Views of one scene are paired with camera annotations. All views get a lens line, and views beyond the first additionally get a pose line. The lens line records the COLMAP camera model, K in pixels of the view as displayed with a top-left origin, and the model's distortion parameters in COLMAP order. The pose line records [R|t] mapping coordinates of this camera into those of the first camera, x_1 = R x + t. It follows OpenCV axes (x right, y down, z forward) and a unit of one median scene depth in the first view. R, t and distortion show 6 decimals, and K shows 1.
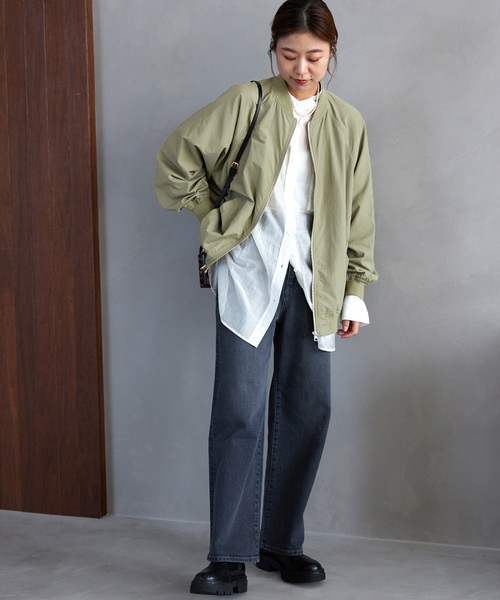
lens RADIAL K [[1720.8, 0, 250.0], [0, 1720.8, 298.8], [0, 0, 1]] dist [0.067534, 0.000000]
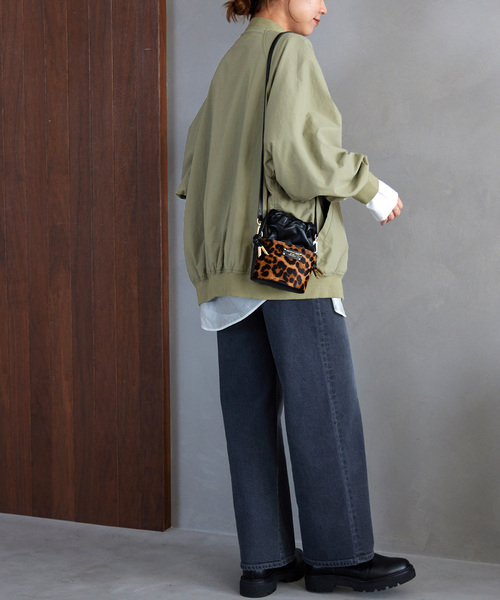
lens RADIAL K [[1718.0, 0, 249.9], [0, 1718.0, 298.7], [0, 0, 1]] dist [0.065257, 0.000000]
pose [[0.998987, 0.017887, -0.041283, -0.008878], [-0.018261, 0.999796, -0.008680, 0.015516], [0.041119, 0.009425, 0.999110, 0.125010]]
